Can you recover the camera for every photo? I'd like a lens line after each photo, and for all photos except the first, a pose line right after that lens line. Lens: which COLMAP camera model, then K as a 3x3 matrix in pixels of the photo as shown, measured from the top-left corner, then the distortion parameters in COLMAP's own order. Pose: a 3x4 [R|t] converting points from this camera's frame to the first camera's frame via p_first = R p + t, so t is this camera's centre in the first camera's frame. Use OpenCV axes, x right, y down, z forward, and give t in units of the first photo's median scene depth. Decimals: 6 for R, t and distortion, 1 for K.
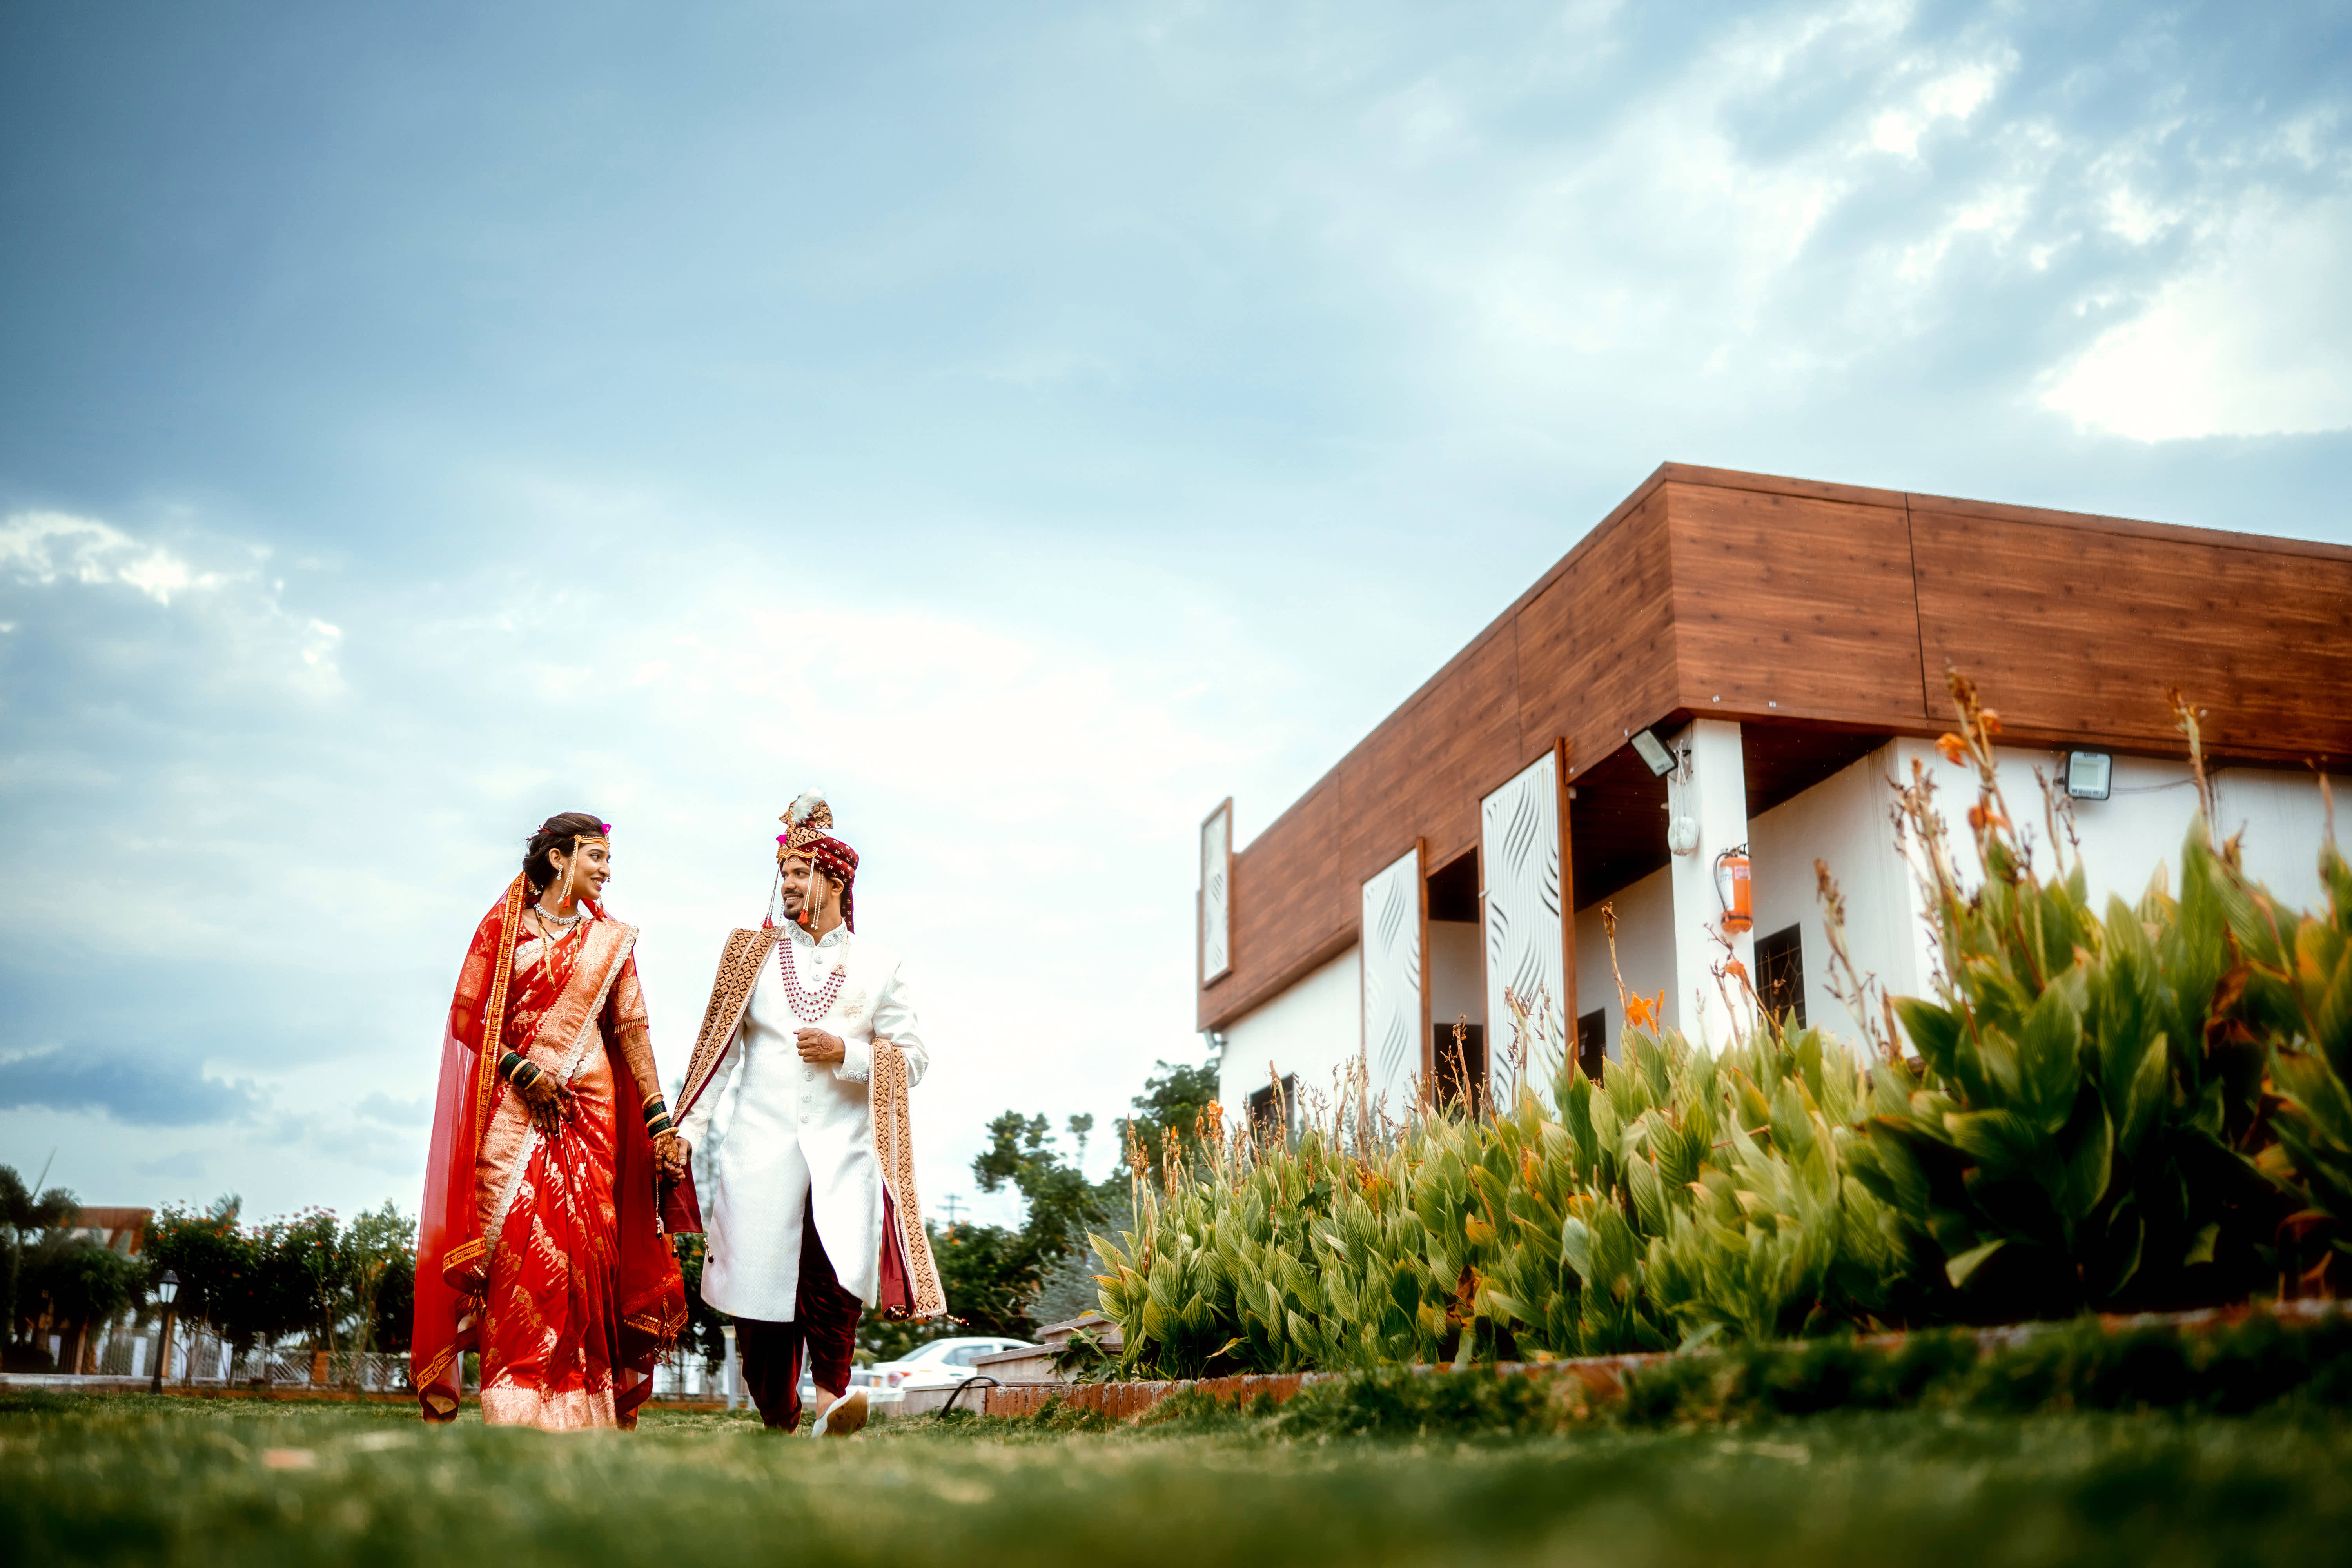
lens RADIAL K [[2269.0, 0, 1176.0], [0, 2269.0, 784.0], [0, 0, 1]] dist [-0.201836, 0.225077]
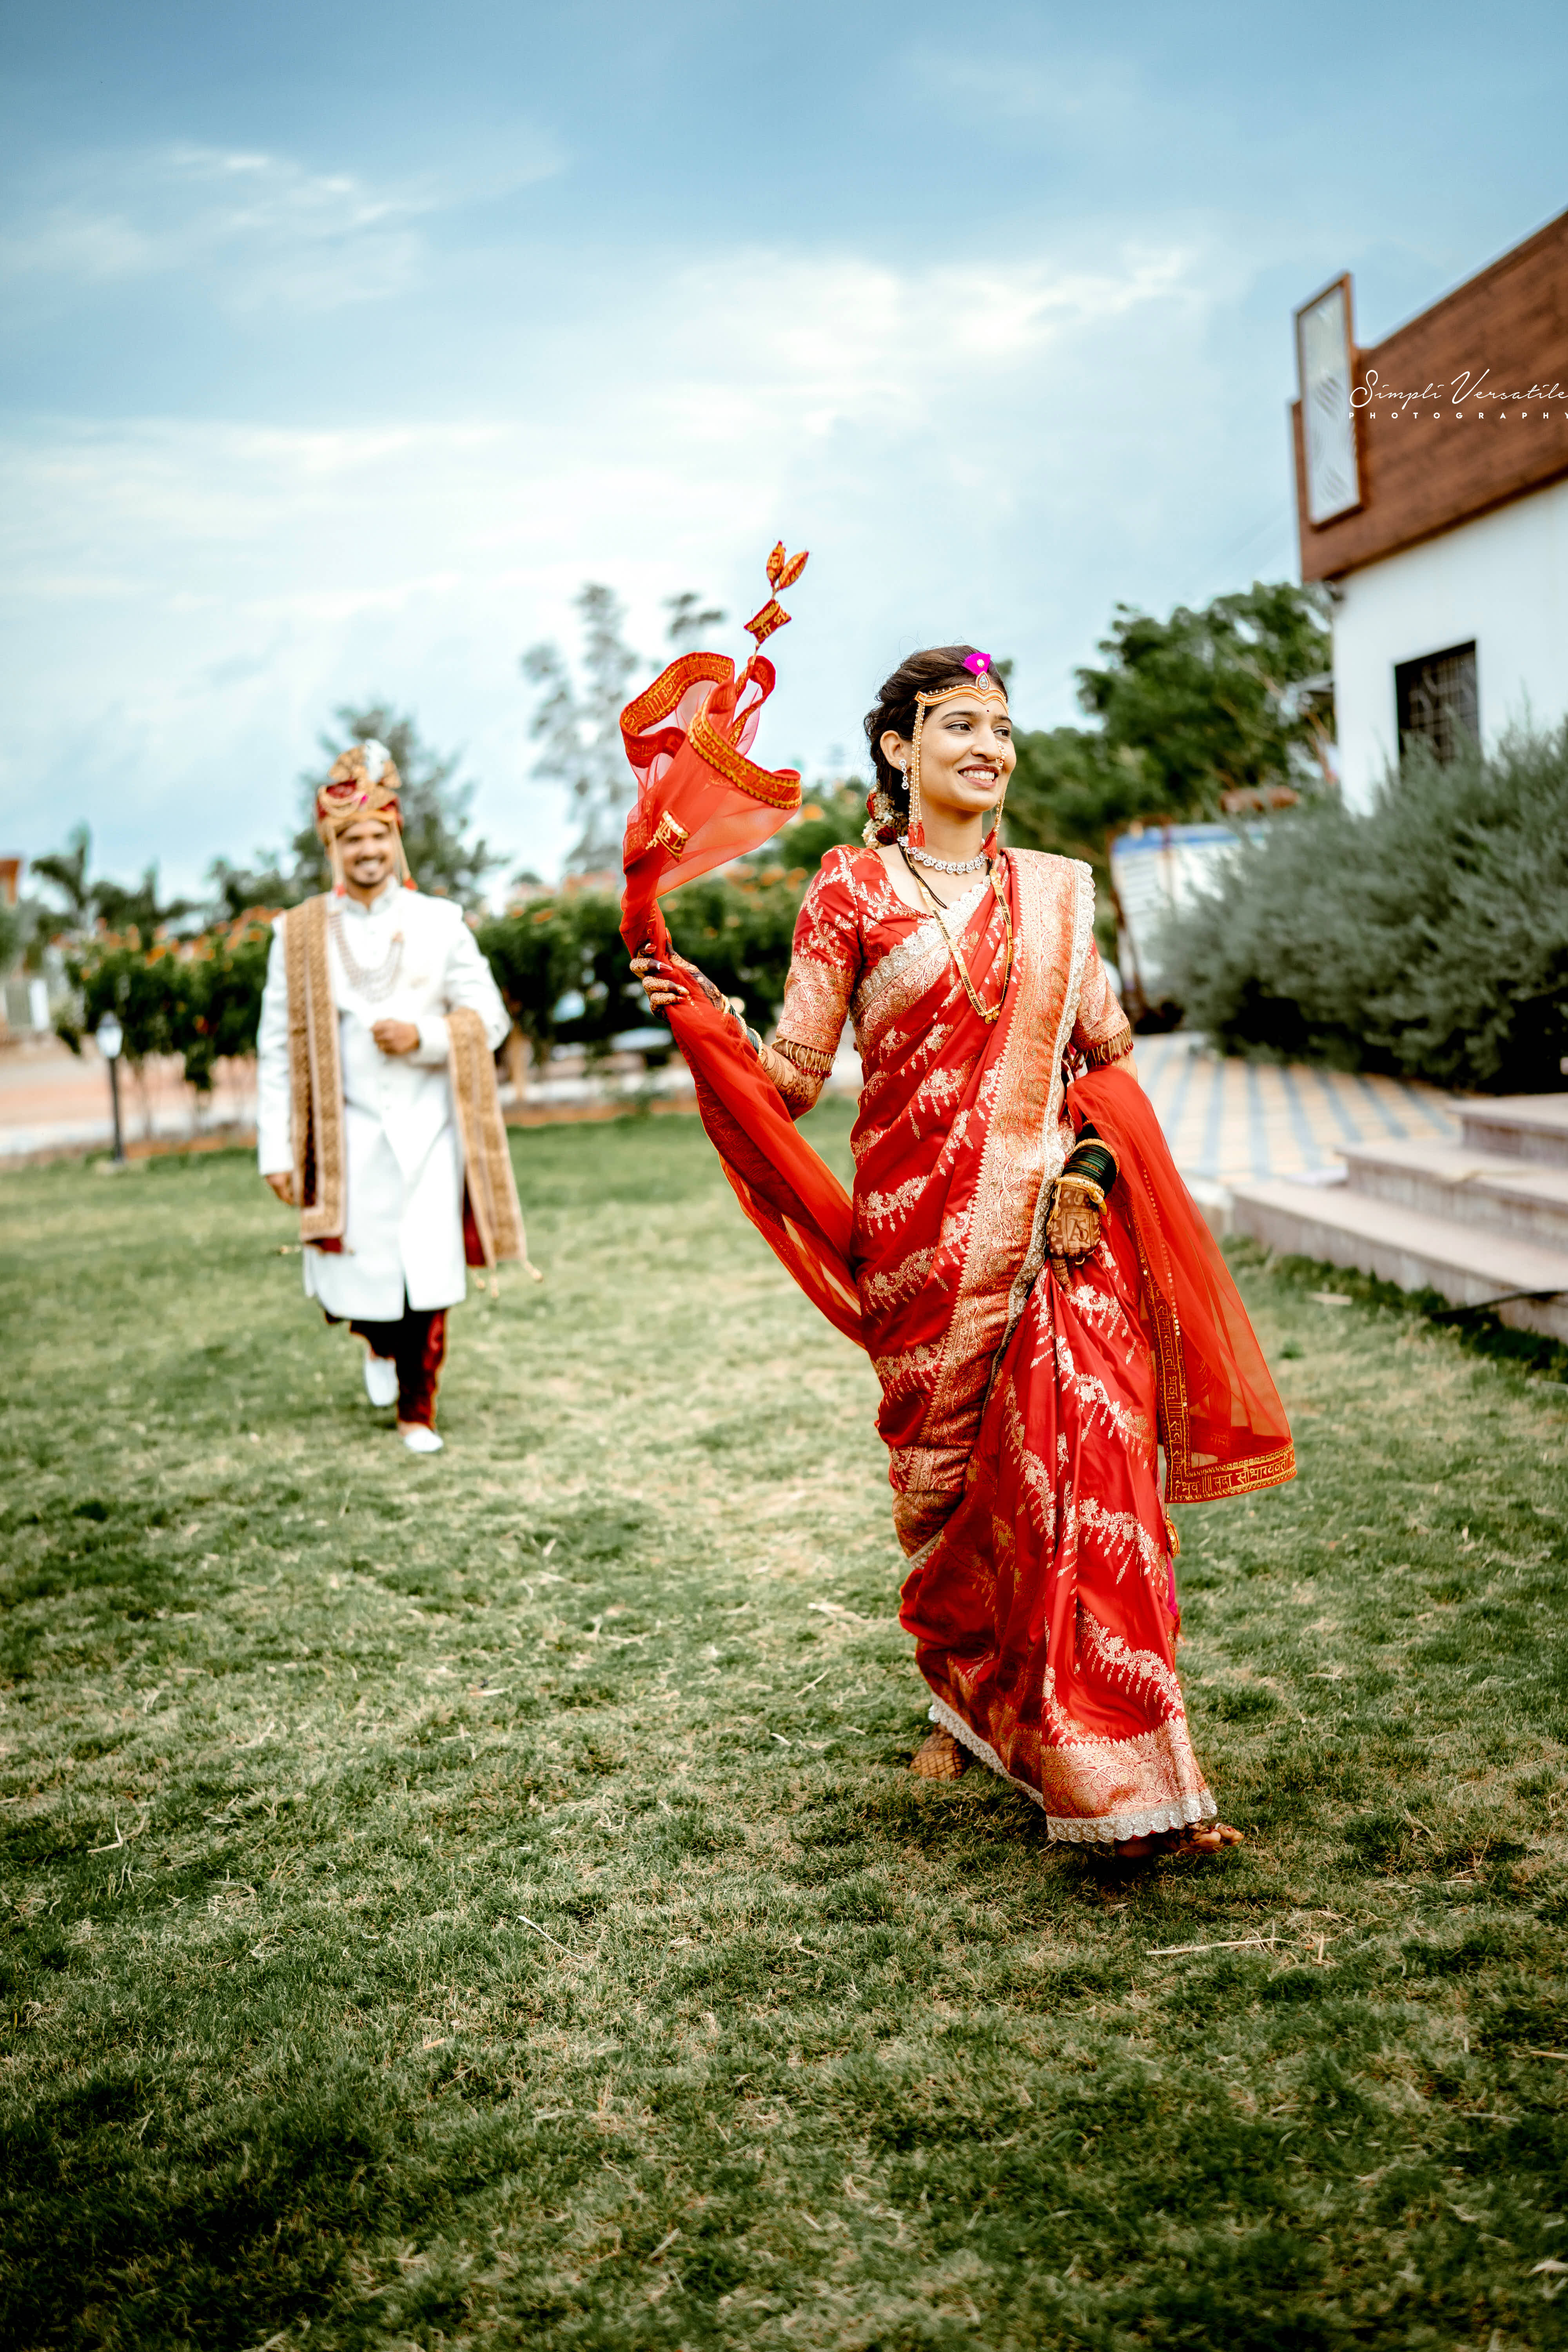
lens RADIAL K [[2260.4, 0, 790.9], [0, 2260.4, 1226.2], [0, 0, 1]] dist [-0.197700, 0.230500]
pose [[0.992314, -0.060259, -0.108083, -0.157750], [0.097909, 0.916462, 0.387957, -0.004246], [0.075676, -0.395558, 0.915318, 0.294824]]
